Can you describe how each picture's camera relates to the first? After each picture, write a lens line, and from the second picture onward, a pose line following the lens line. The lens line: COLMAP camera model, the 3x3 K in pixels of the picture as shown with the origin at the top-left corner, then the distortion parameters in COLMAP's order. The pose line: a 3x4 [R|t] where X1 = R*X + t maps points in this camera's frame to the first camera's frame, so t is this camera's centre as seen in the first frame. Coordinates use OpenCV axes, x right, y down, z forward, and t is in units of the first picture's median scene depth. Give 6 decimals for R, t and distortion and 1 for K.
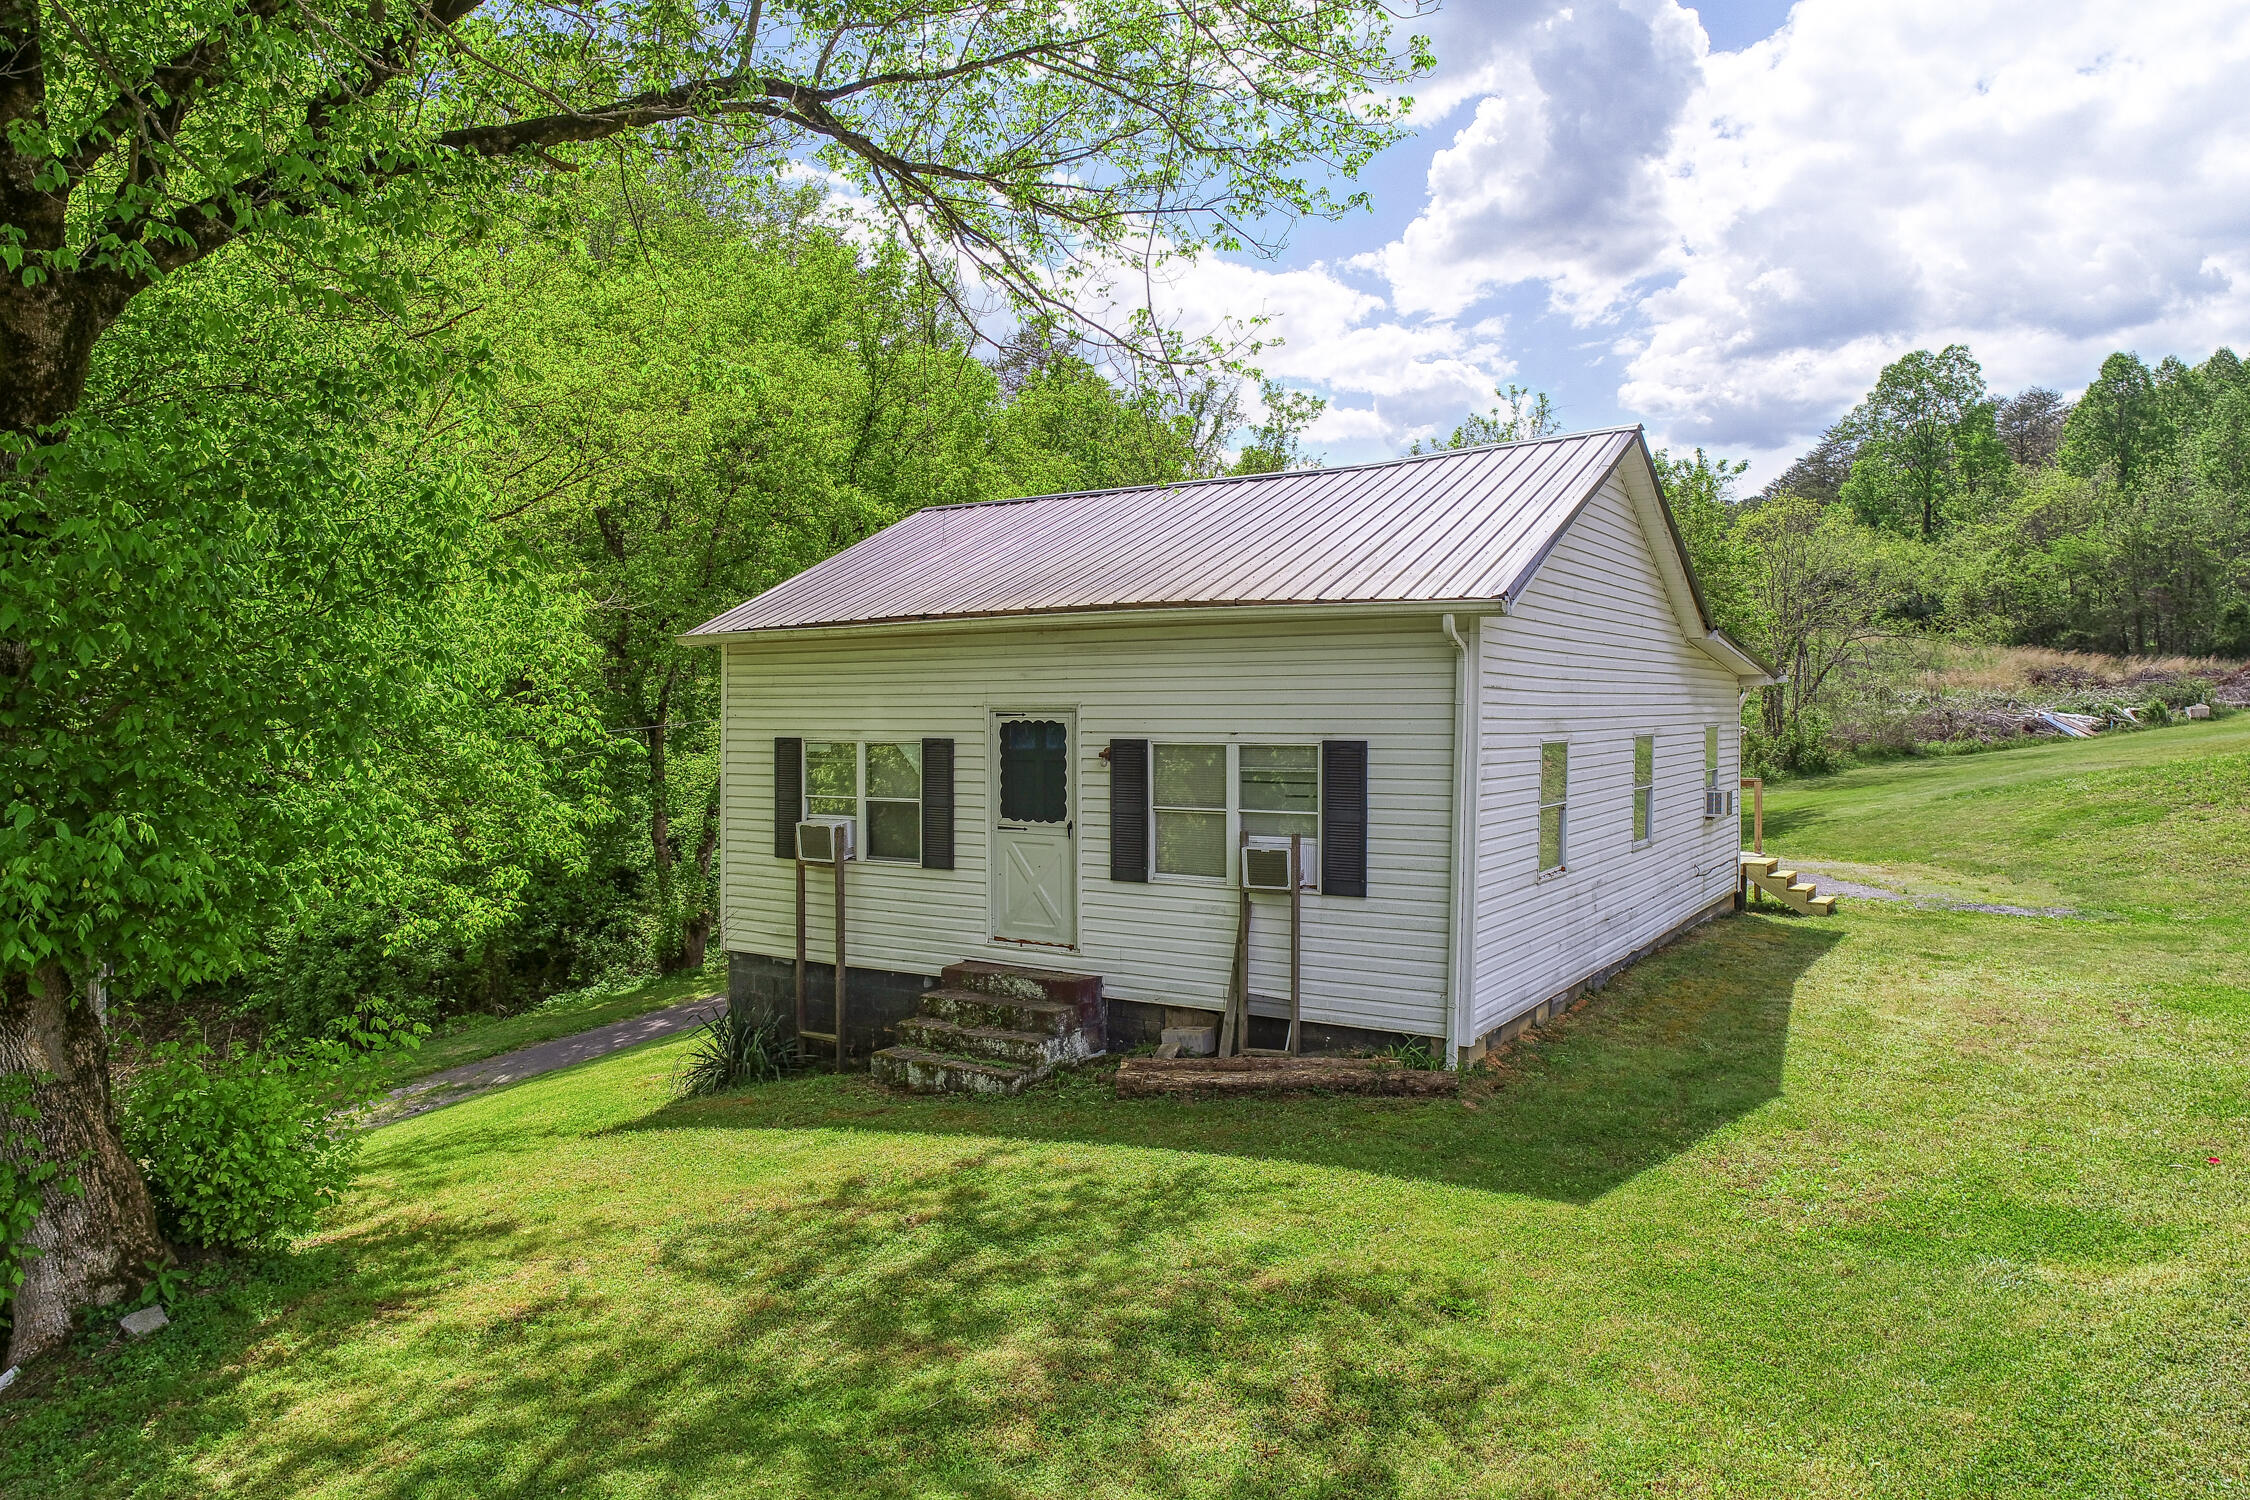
lens RADIAL K [[1514.6, 0, 1125.0], [0, 1514.6, 750.0], [0, 0, 1]] dist [0.008168, 0.000513]
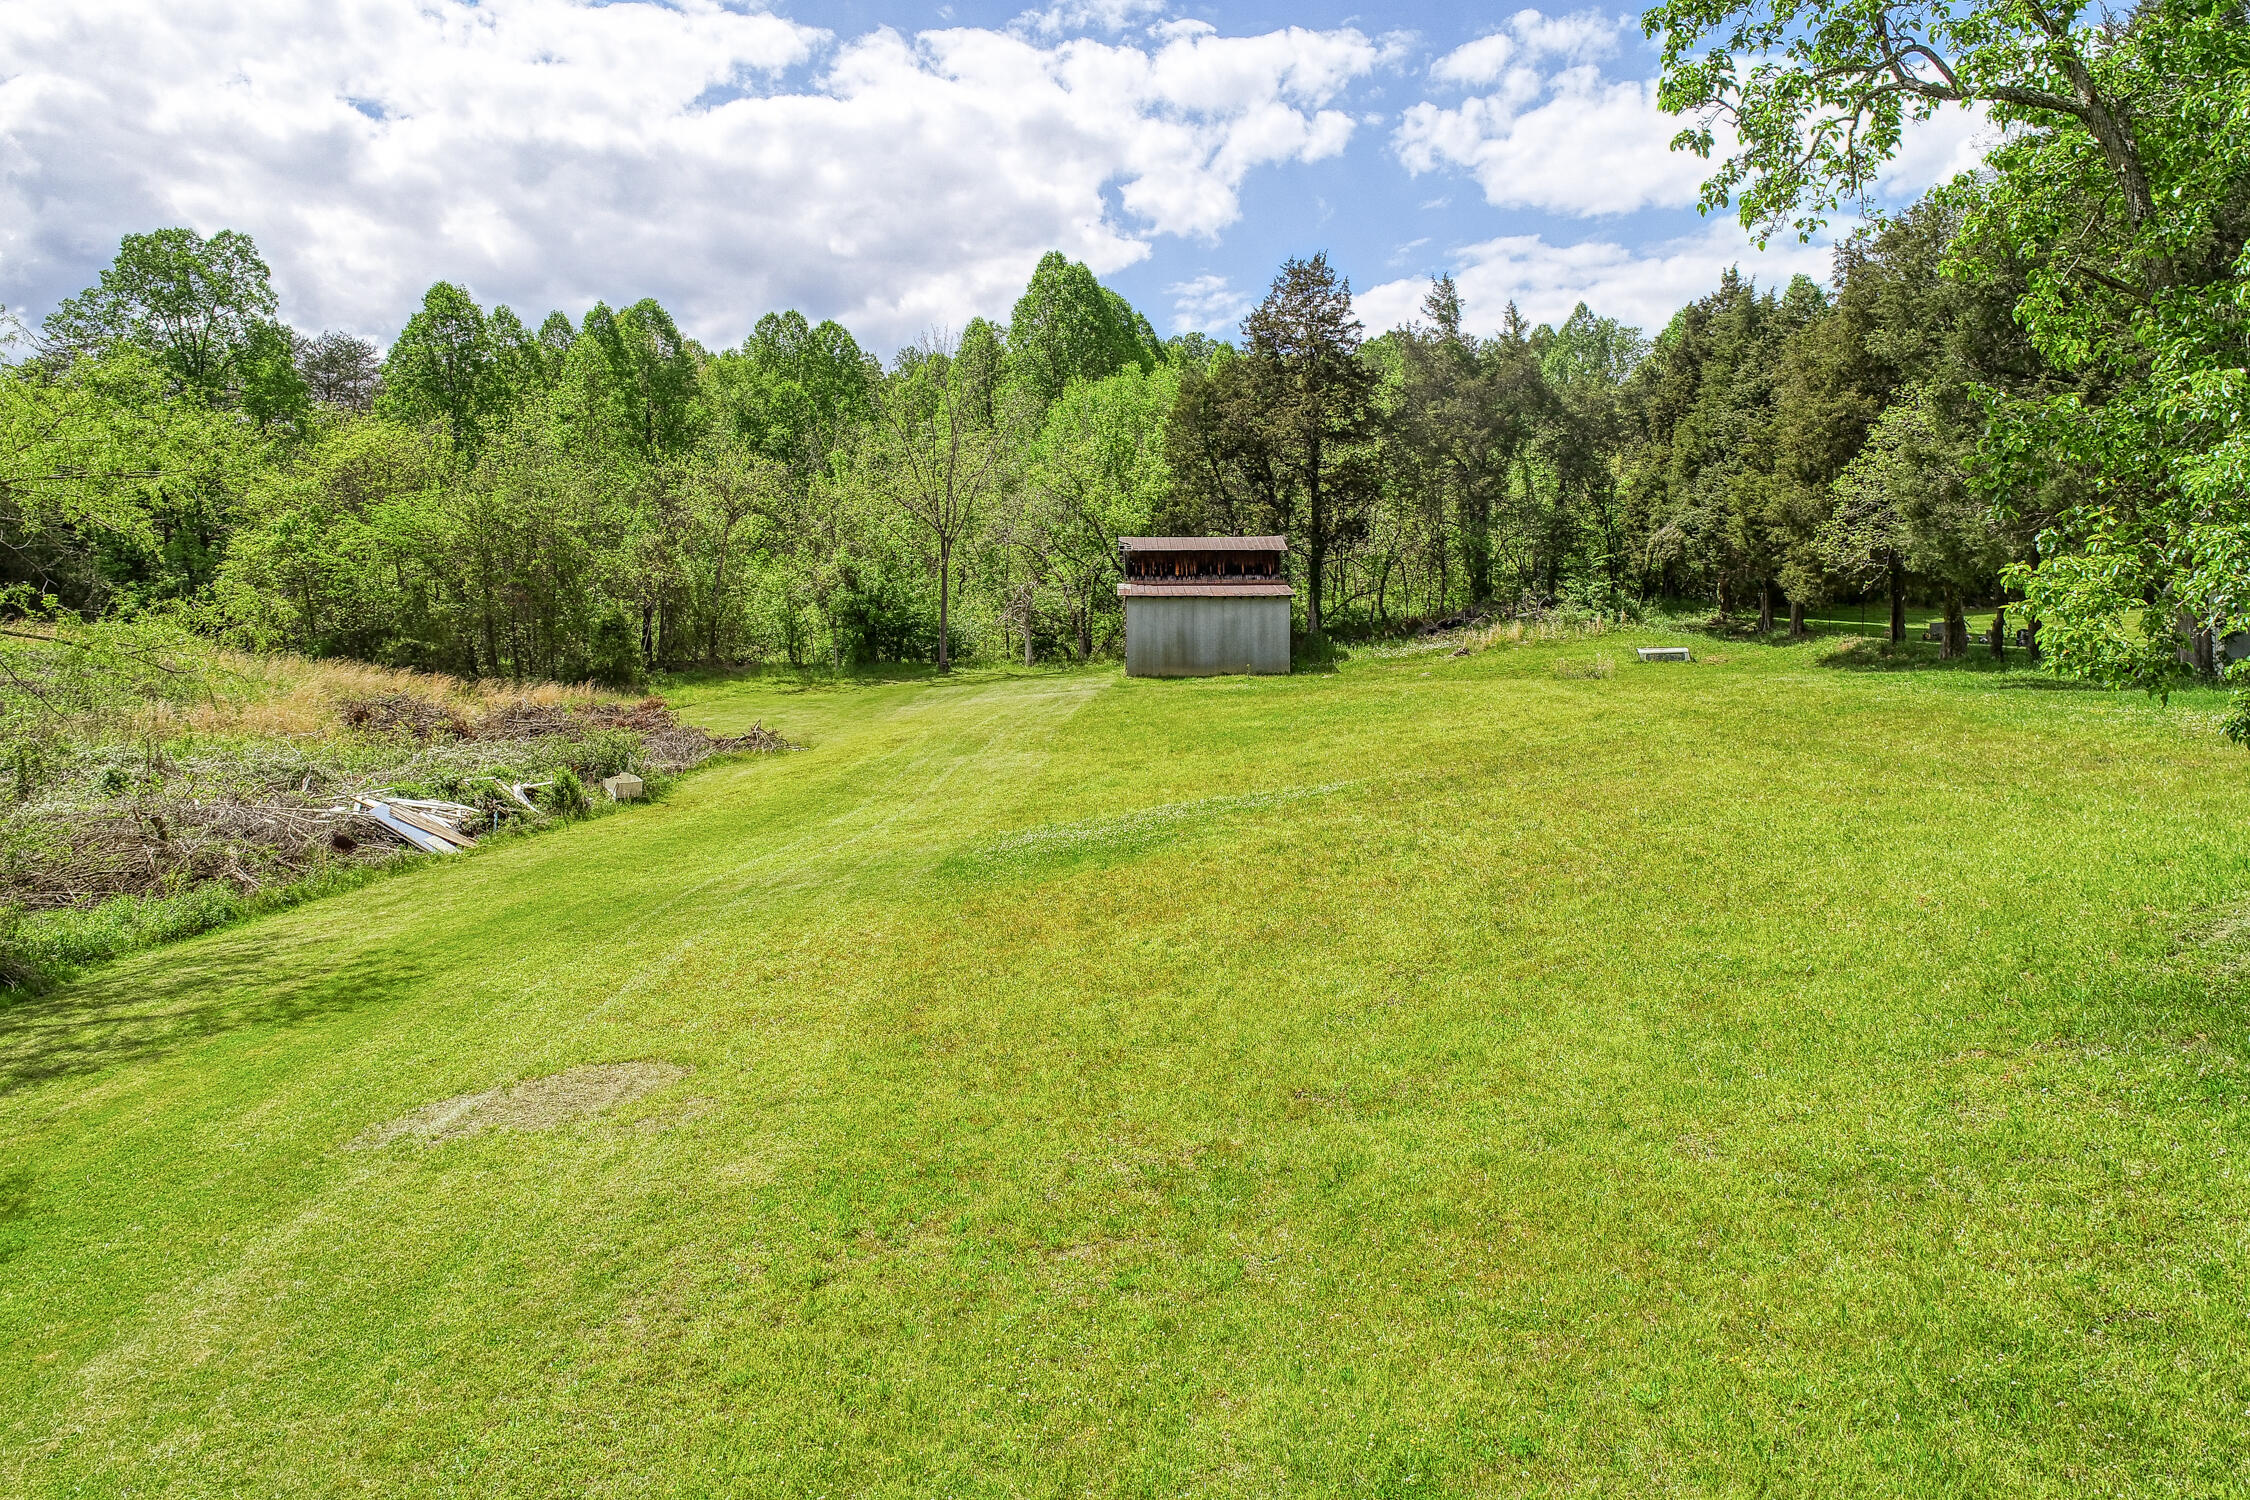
lens RADIAL K [[1514.6, 0, 1125.0], [0, 1514.6, 750.0], [0, 0, 1]] dist [0.008168, 0.000513]
pose [[0.532452, -0.017161, 0.846286, 0.223425], [0.019893, 0.999772, 0.007757, -0.028063], [-0.846226, 0.012705, 0.532672, 0.372069]]
